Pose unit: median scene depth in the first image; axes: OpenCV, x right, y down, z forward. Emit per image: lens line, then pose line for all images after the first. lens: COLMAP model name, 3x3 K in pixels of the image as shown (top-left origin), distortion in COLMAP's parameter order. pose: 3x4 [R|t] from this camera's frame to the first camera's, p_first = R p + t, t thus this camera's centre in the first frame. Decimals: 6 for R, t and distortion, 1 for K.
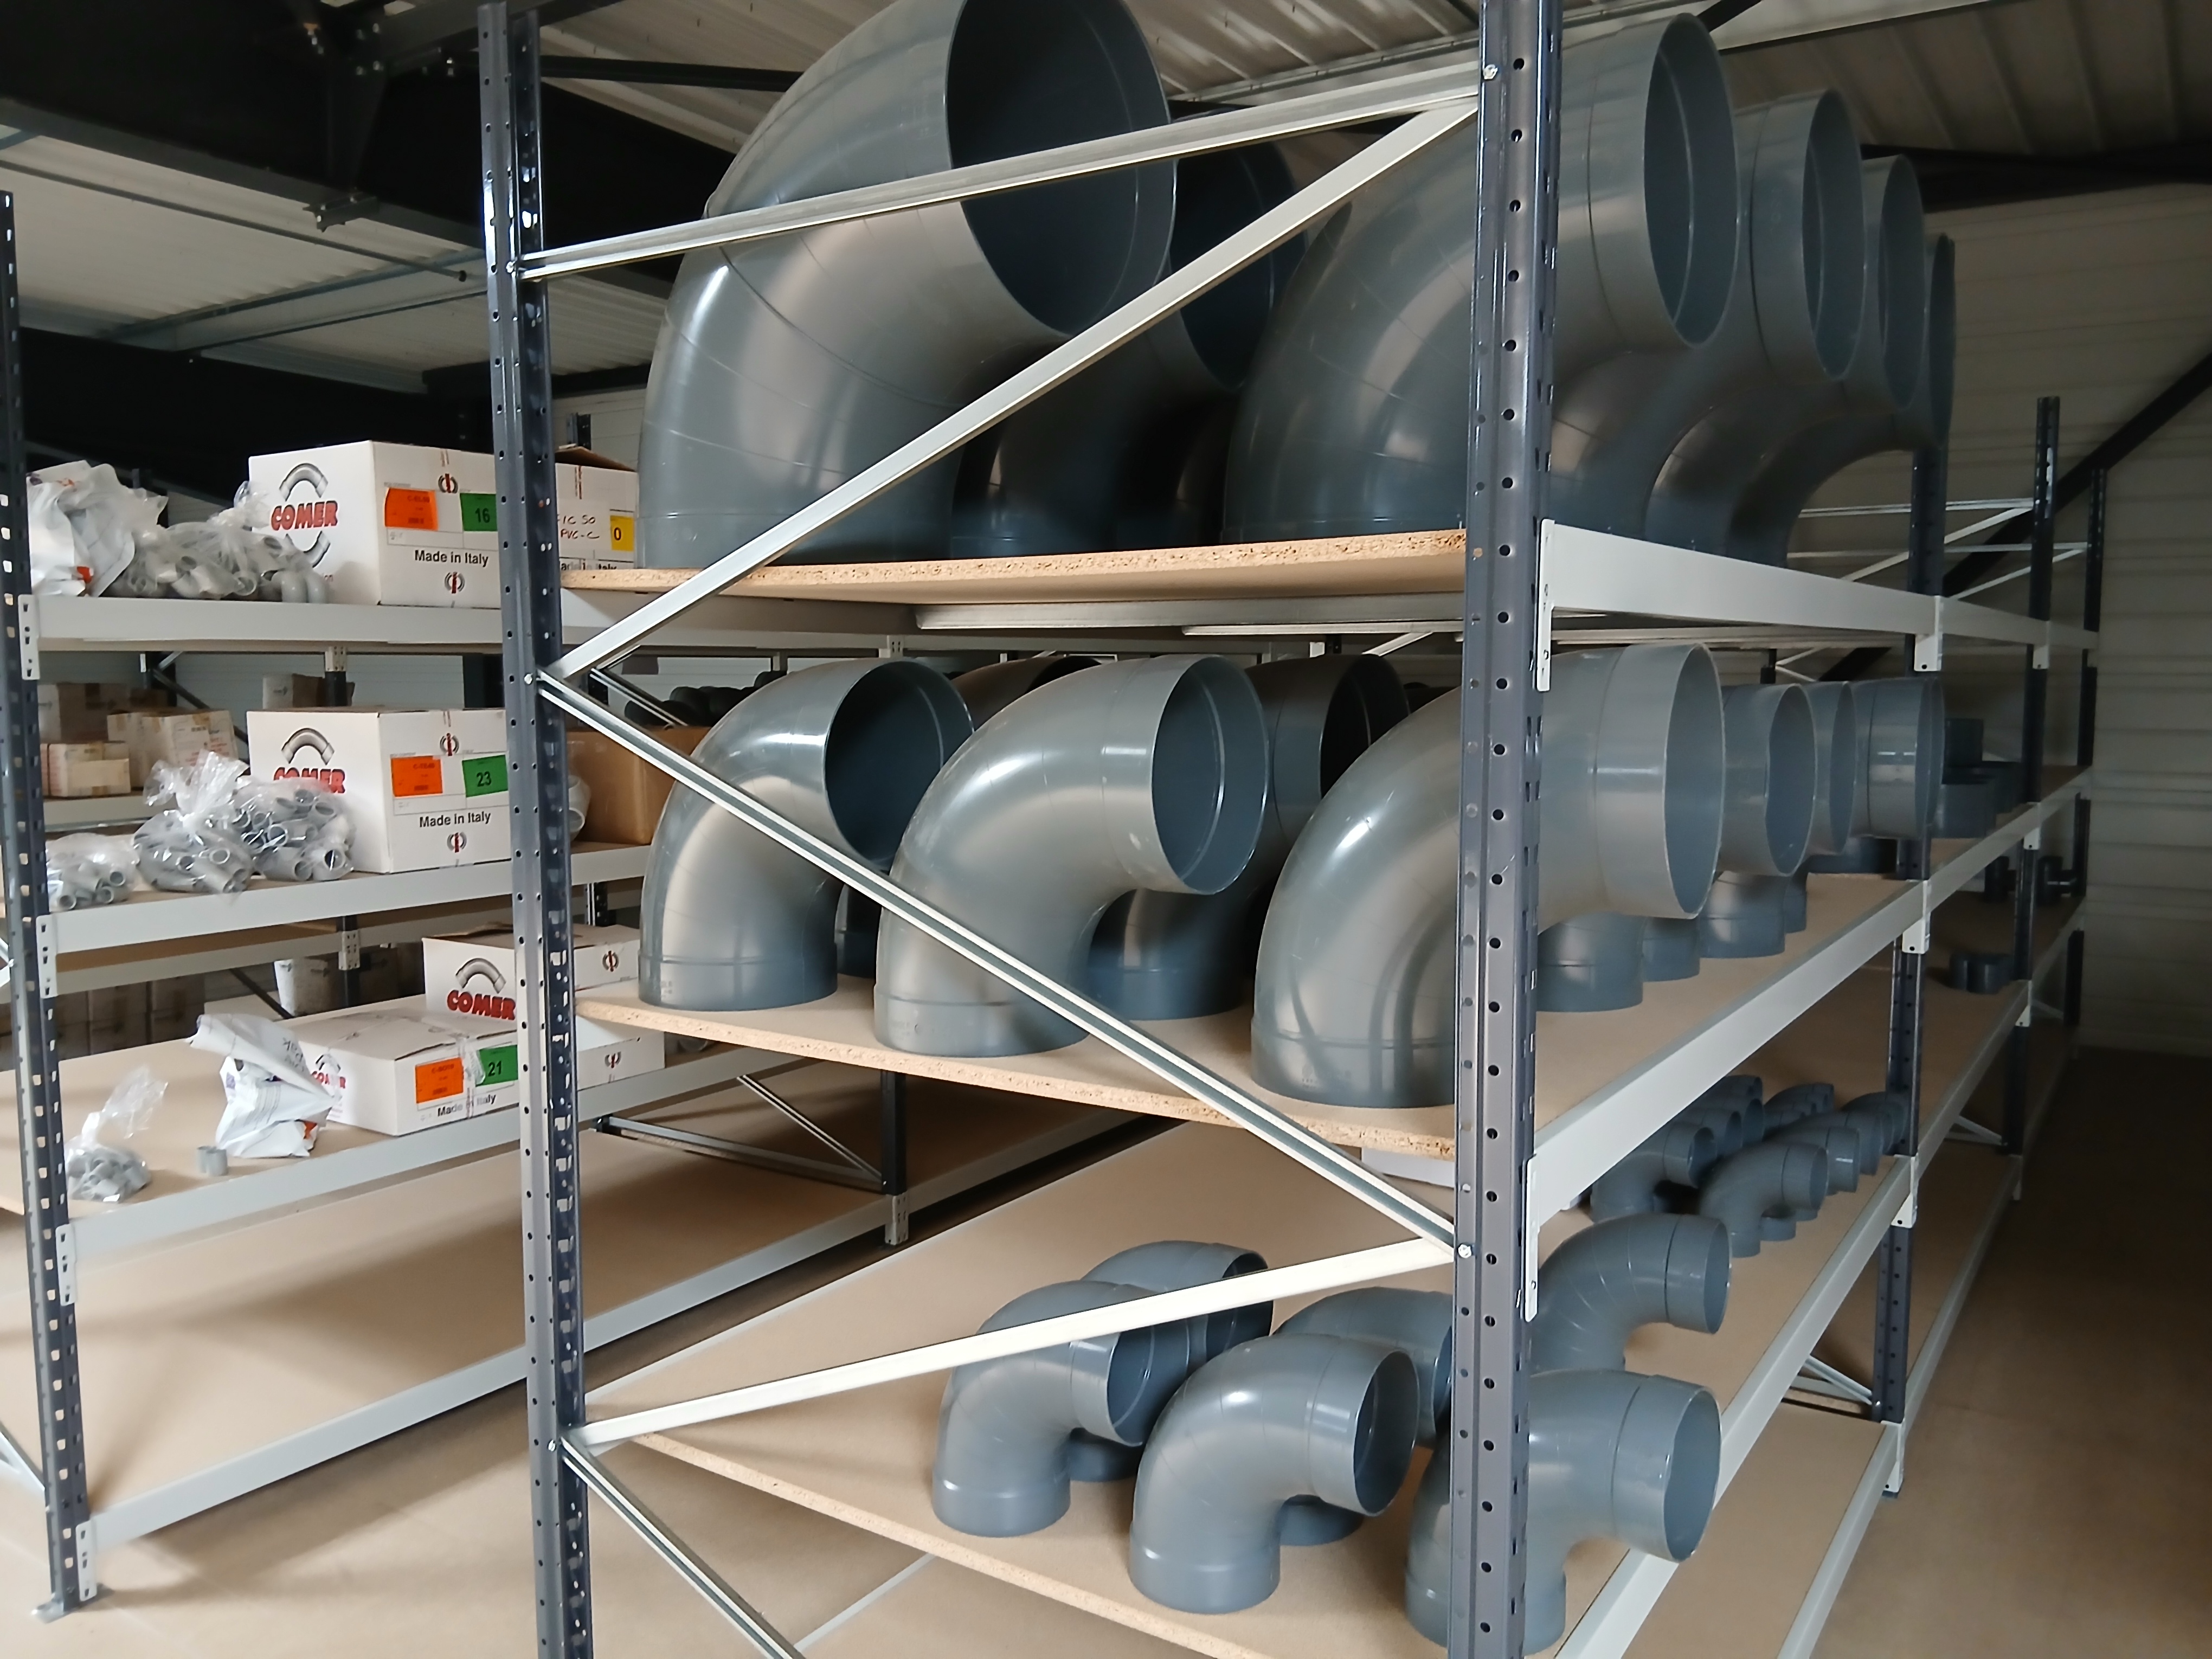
lens RADIAL K [[1694.0, 0, 1103.4], [0, 1694.0, 834.1], [0, 0, 1]] dist [0.145202, -0.255820]
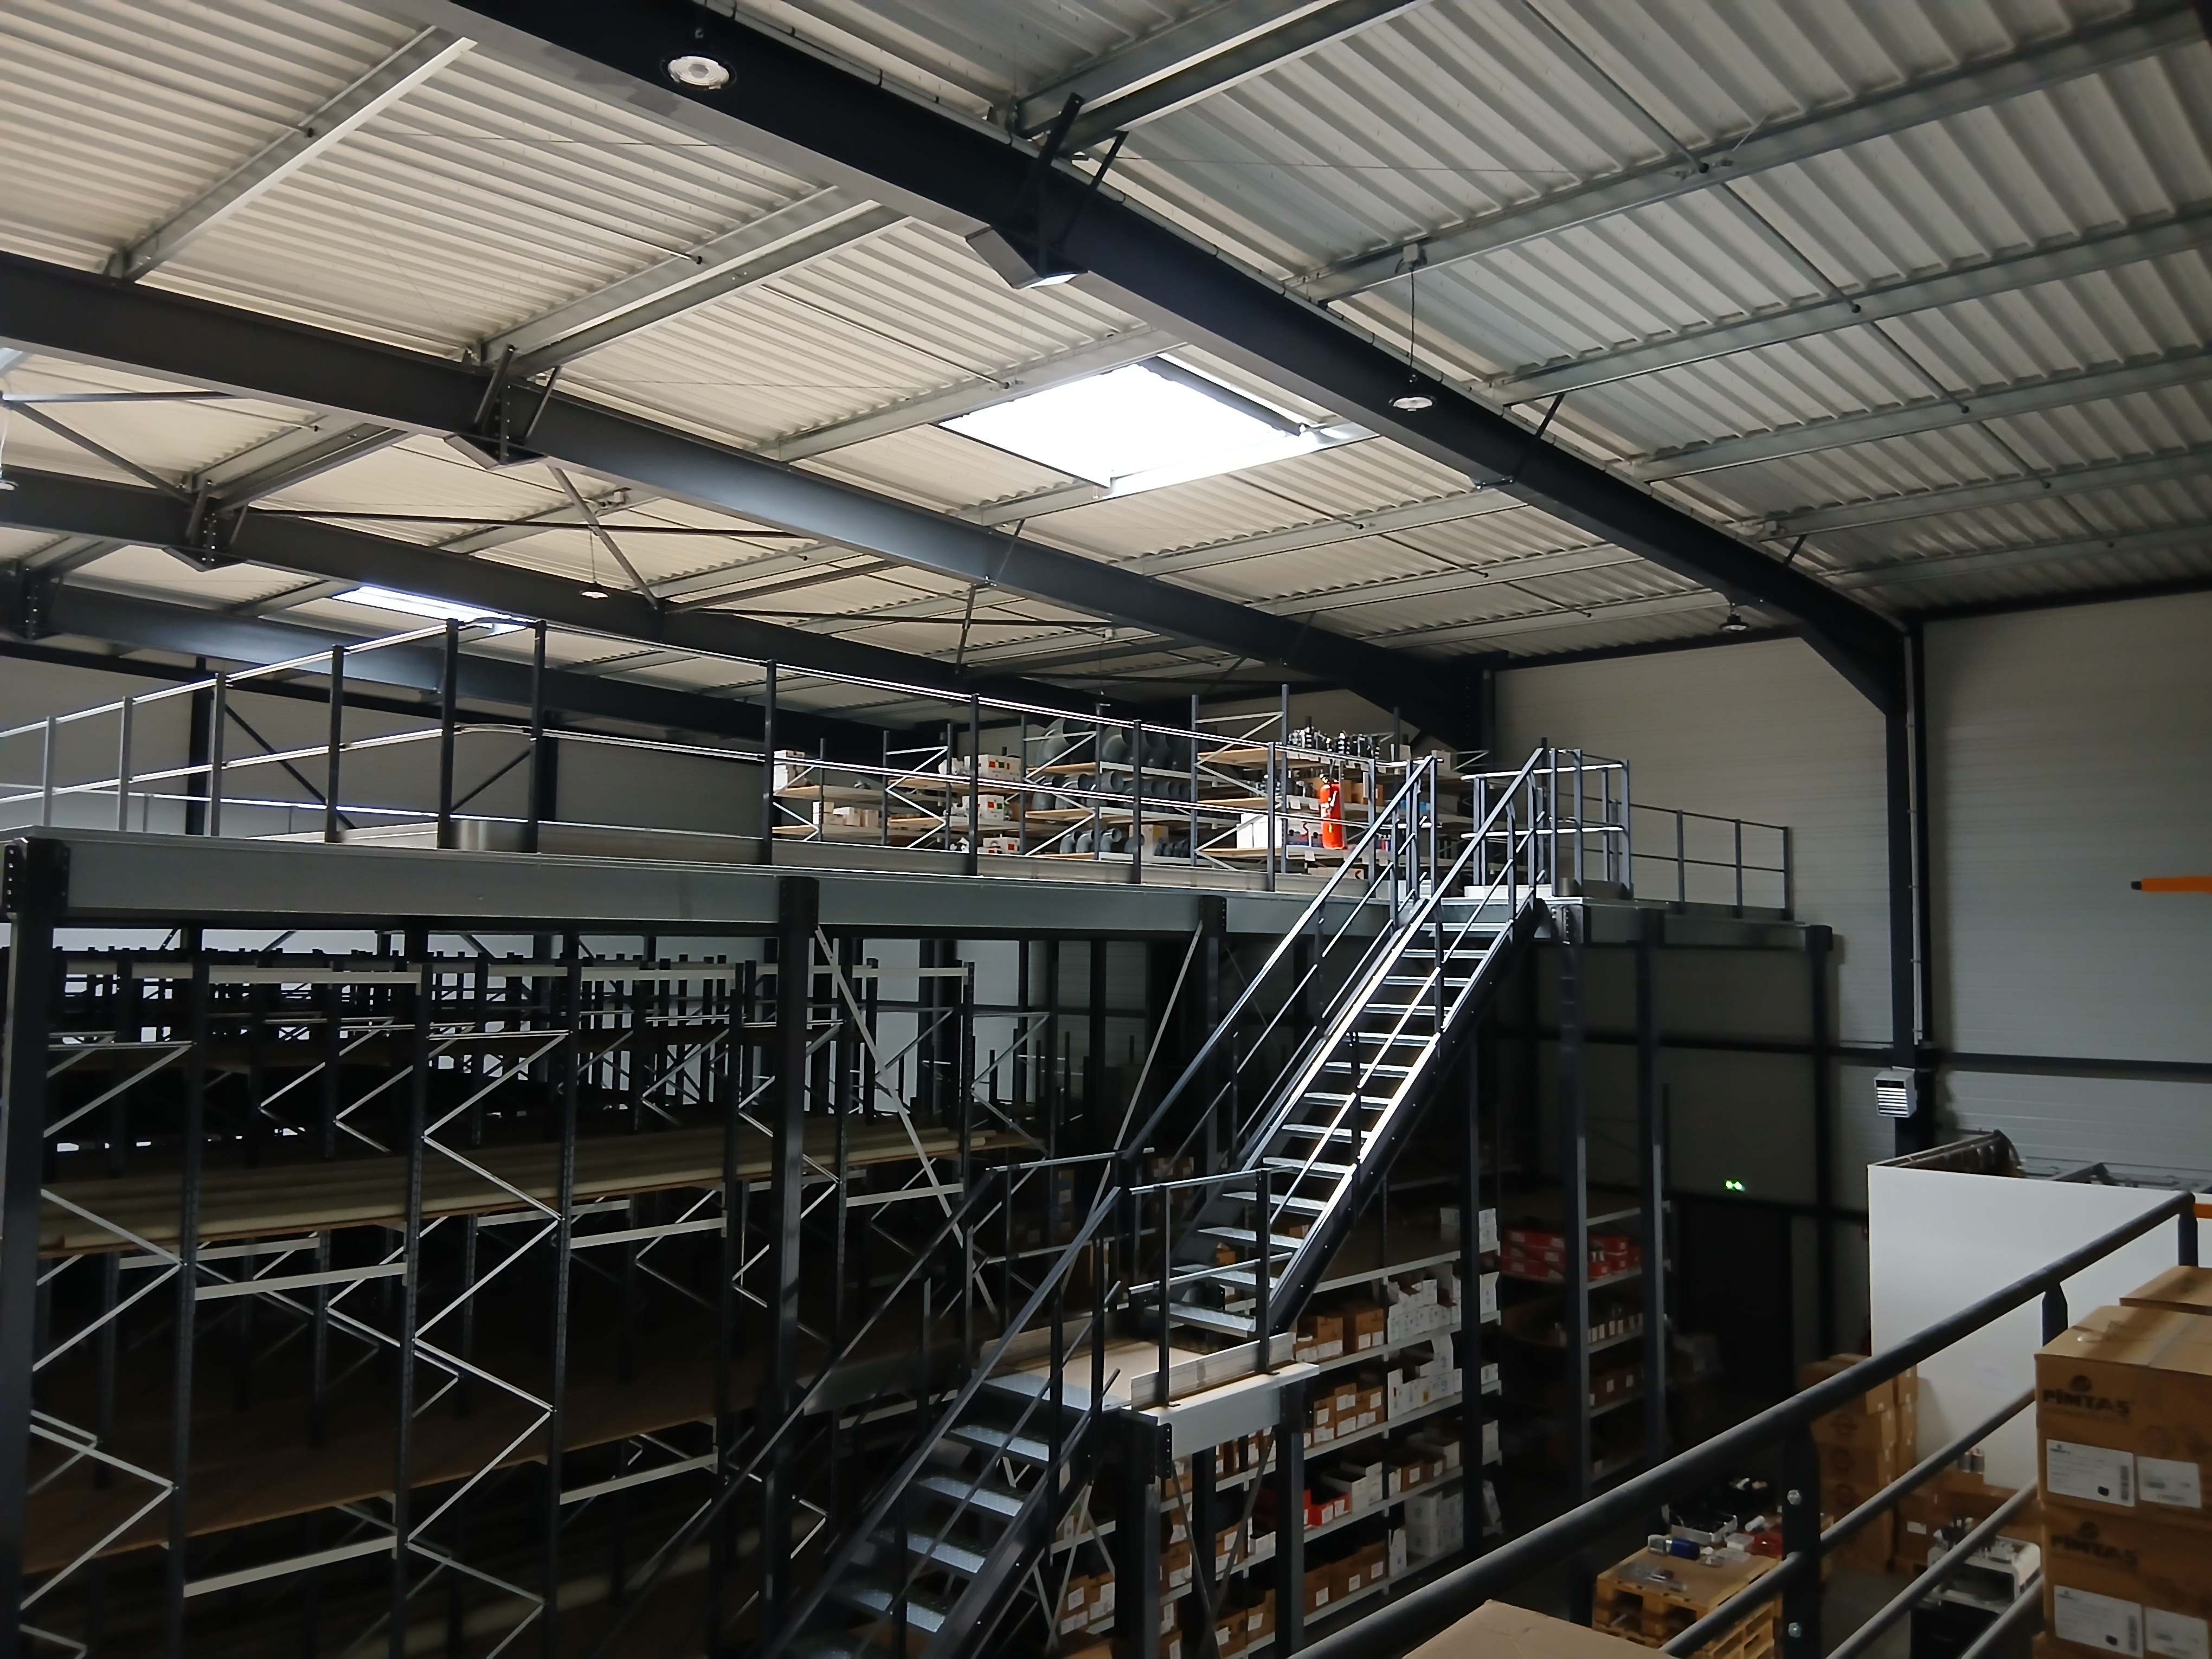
lens RADIAL K [[1694.0, 0, 1103.4], [0, 1694.0, 834.1], [0, 0, 1]] dist [0.145202, -0.255820]
pose [[0.989184, 0.003621, -0.146637, 1.105857], [-0.028025, 0.985945, -0.164706, 1.289406], [0.143980, 0.167034, 0.975382, -5.952535]]
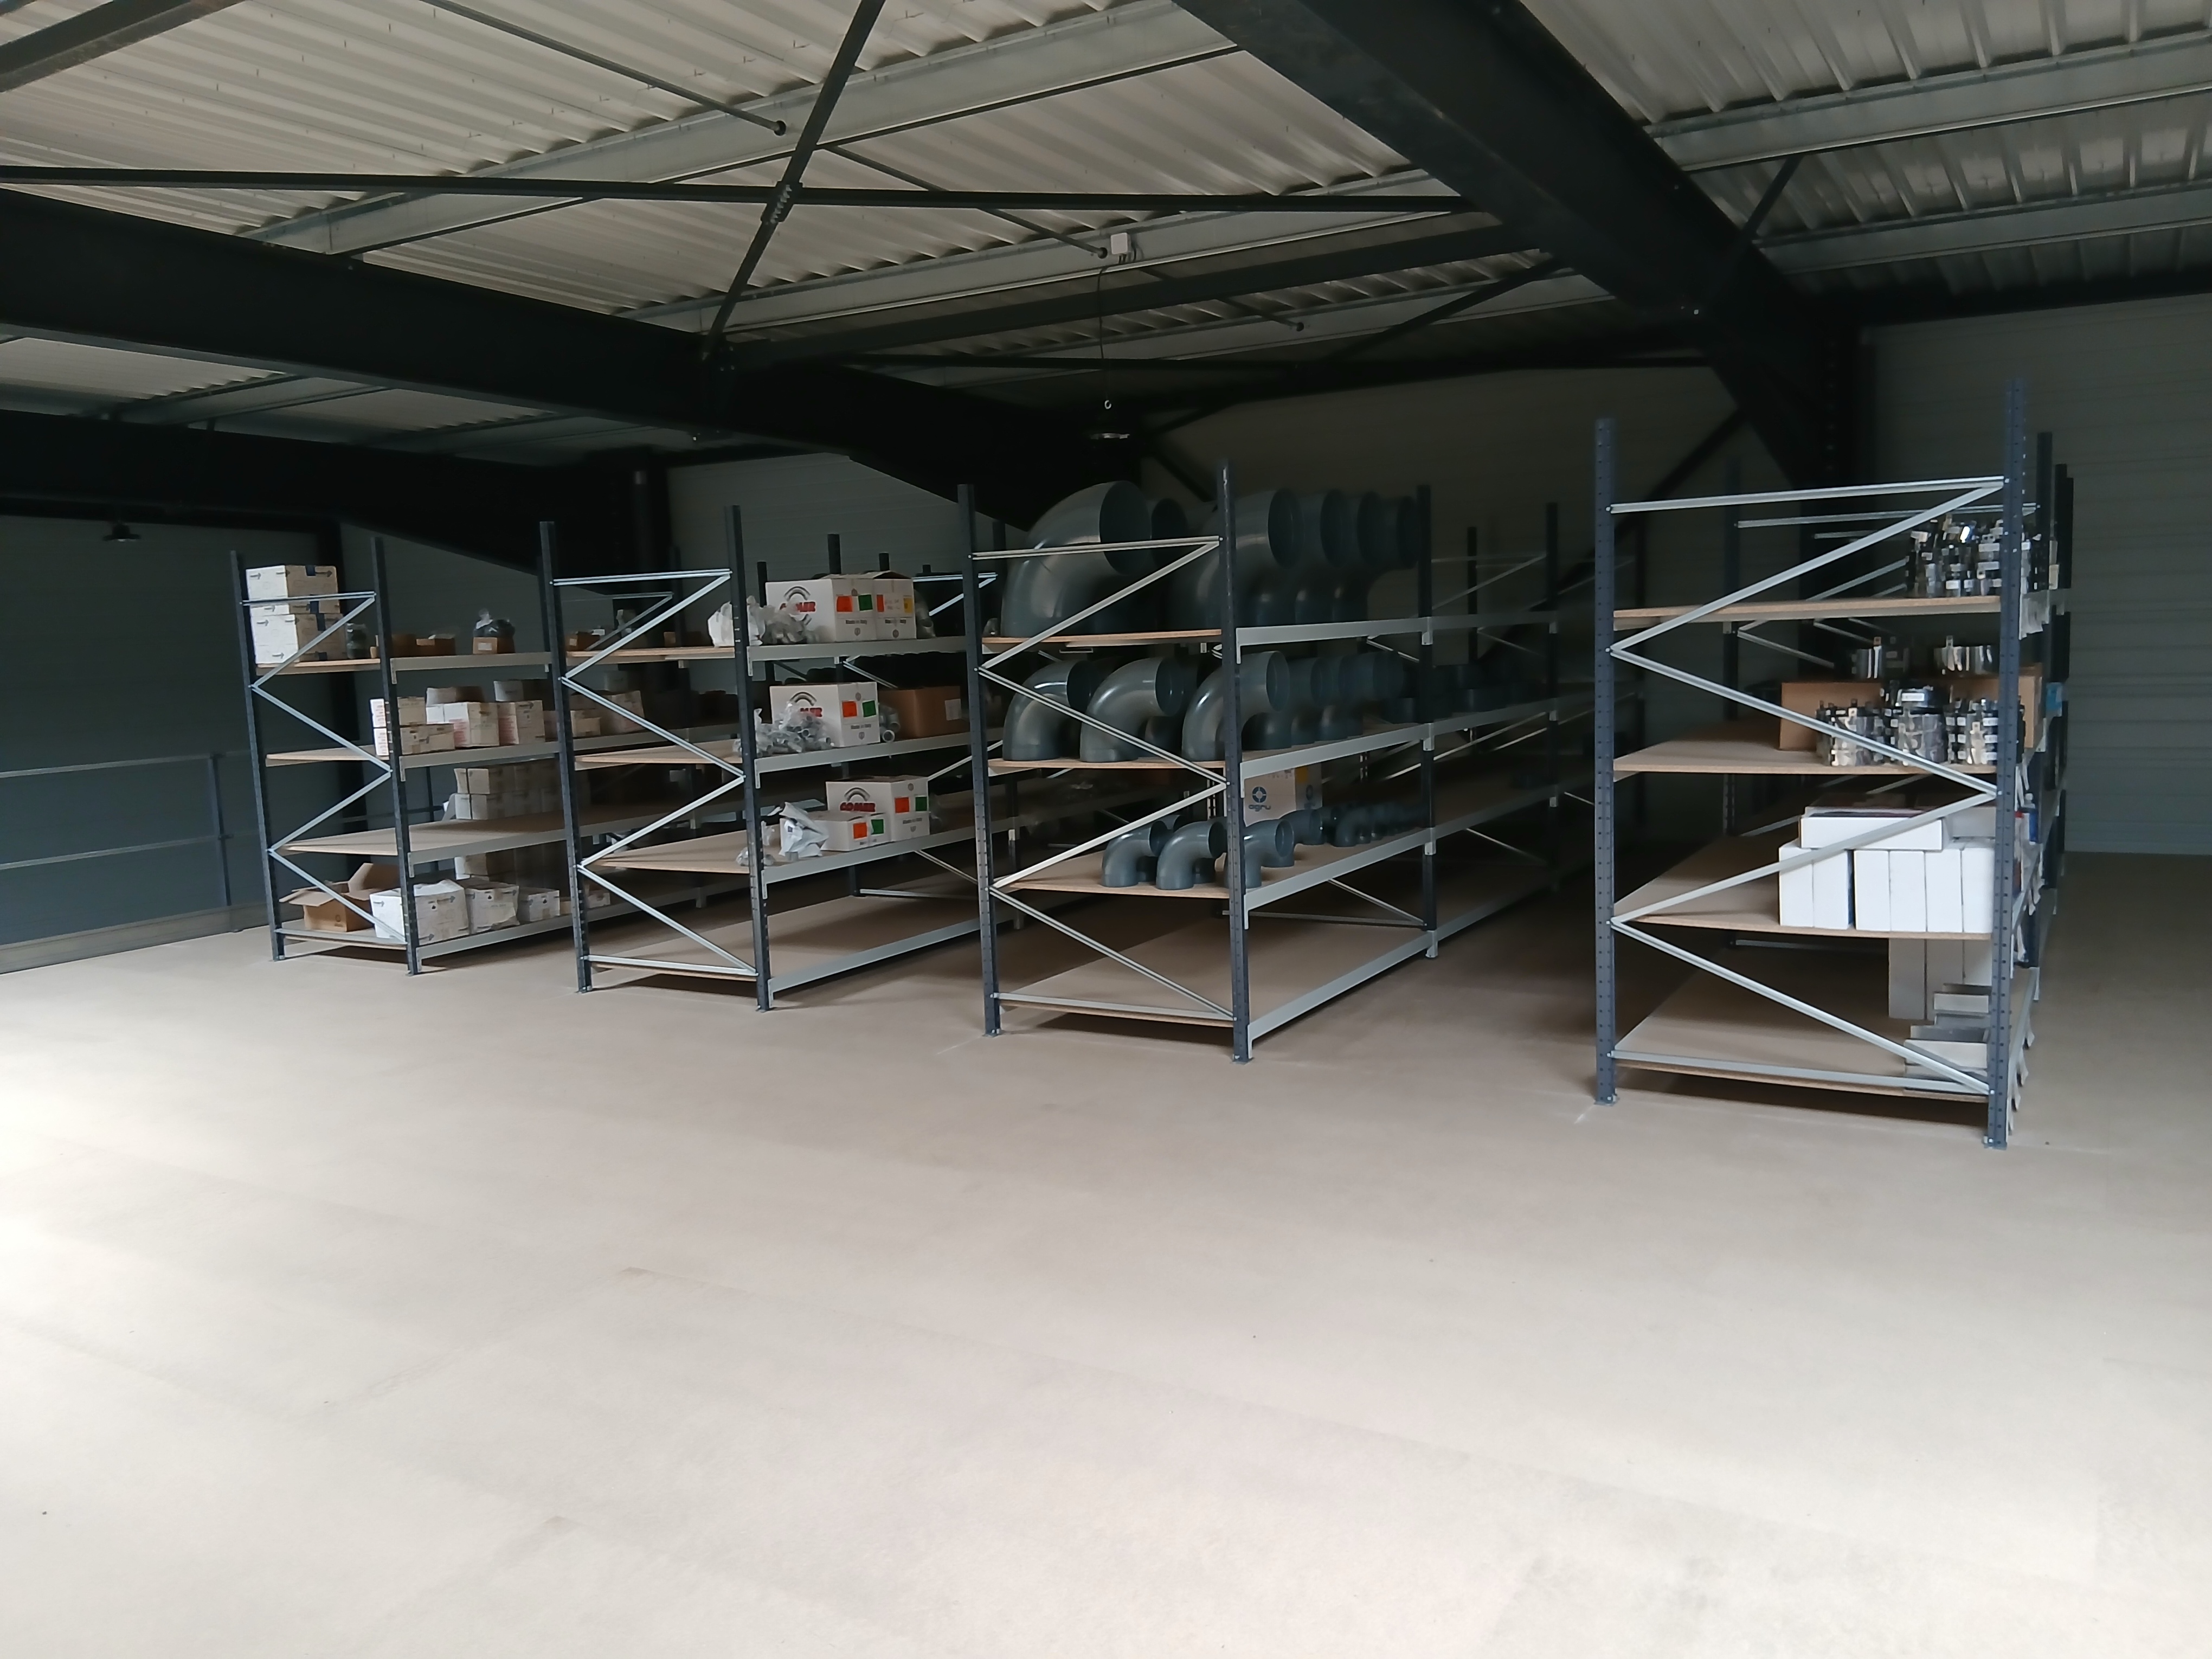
lens RADIAL K [[1694.0, 0, 1103.4], [0, 1694.0, 834.1], [0, 0, 1]] dist [0.145202, -0.255820]
pose [[0.998082, -0.044754, 0.042777, -0.163197], [0.043841, 0.998795, 0.022048, 0.129268], [-0.043712, -0.020130, 0.998841, -1.765883]]
